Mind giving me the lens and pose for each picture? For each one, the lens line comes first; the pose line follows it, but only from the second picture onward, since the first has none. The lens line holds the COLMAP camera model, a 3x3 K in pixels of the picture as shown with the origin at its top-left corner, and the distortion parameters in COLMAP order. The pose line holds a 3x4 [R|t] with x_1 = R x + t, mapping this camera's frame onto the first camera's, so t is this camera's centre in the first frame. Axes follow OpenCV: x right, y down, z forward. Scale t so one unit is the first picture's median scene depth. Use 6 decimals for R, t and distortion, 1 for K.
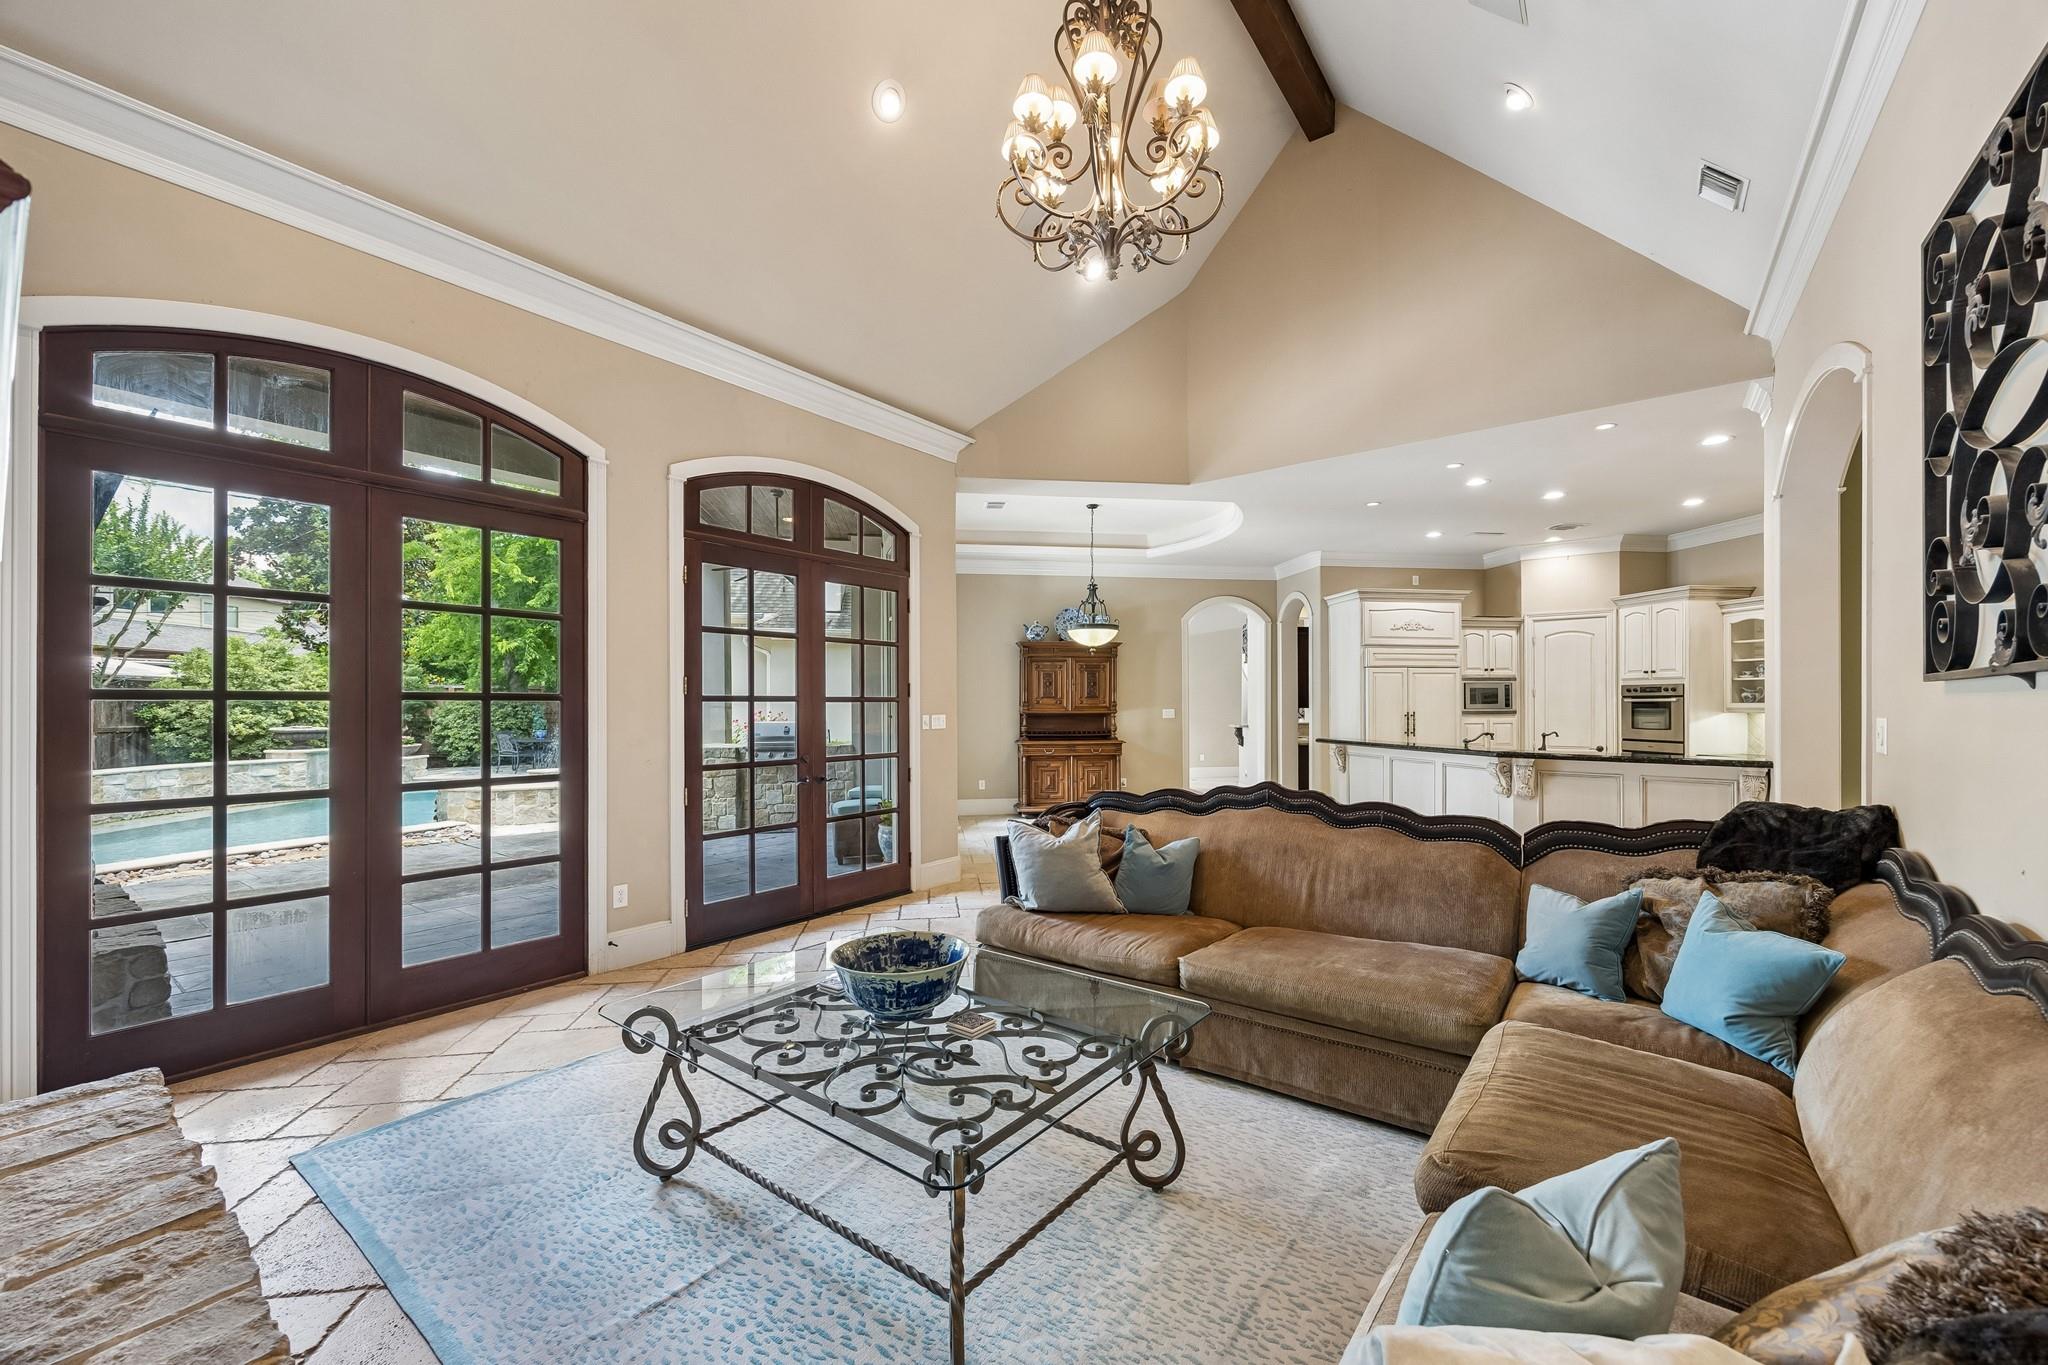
lens RADIAL K [[786.5, 0, 1041.8], [0, 786.5, 702.1], [0, 0, 1]] dist [-0.000235, 0.000188]
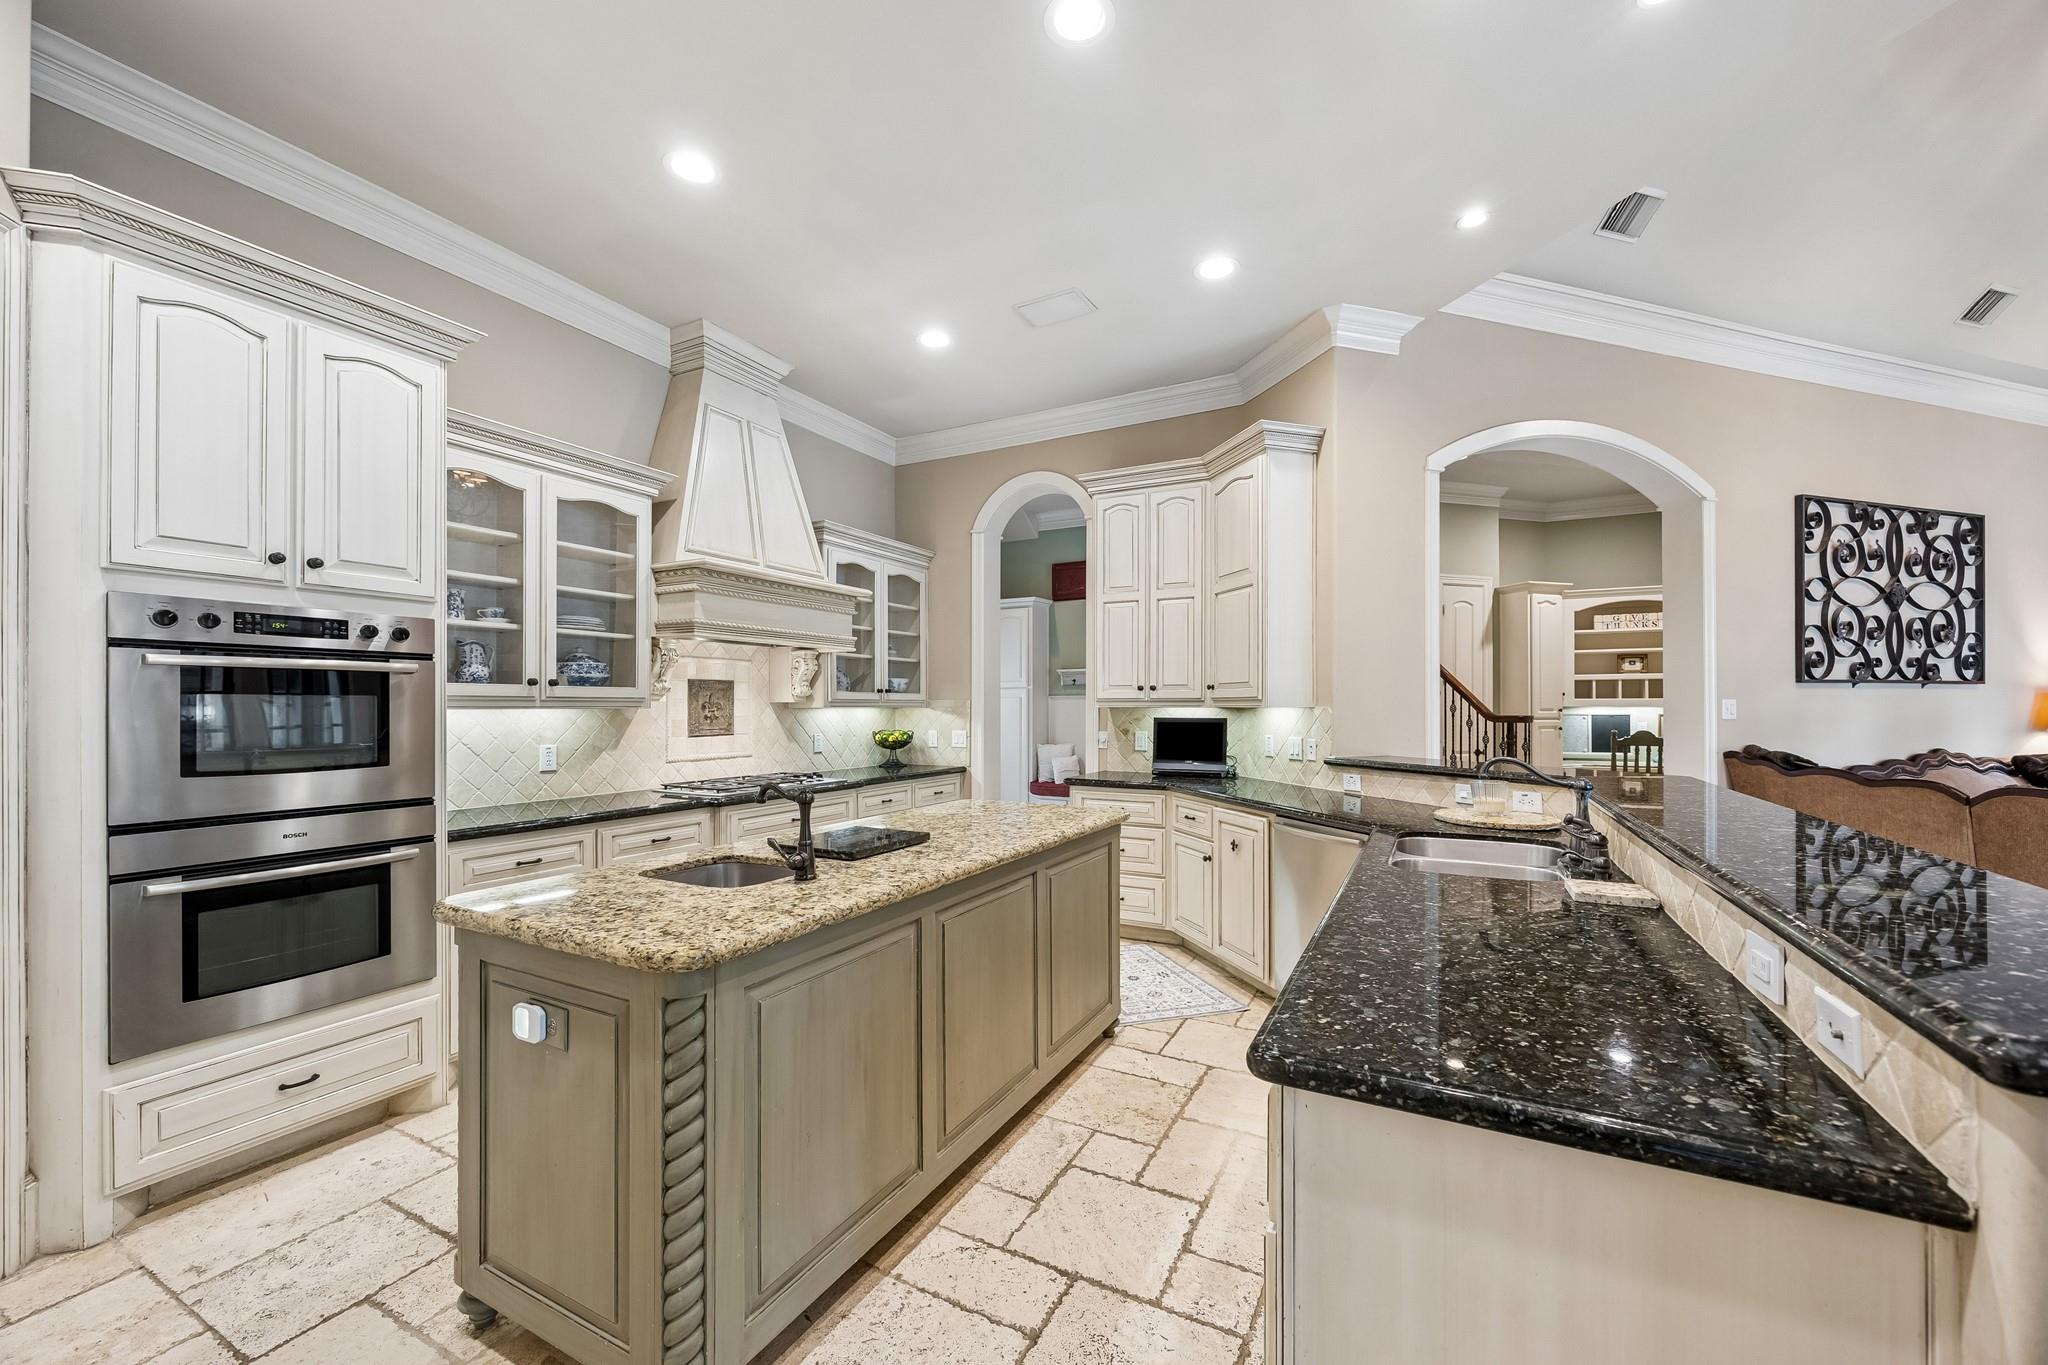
lens RADIAL K [[786.5, 0, 1050.8], [0, 786.5, 711.8], [0, 0, 1]] dist [-0.000235, 0.000188]
pose [[-0.814735, -0.001278, 0.579831, 0.395731], [0.000369, 0.999996, 0.002722, 0.013430], [-0.579833, 0.002432, -0.814732, 1.054461]]
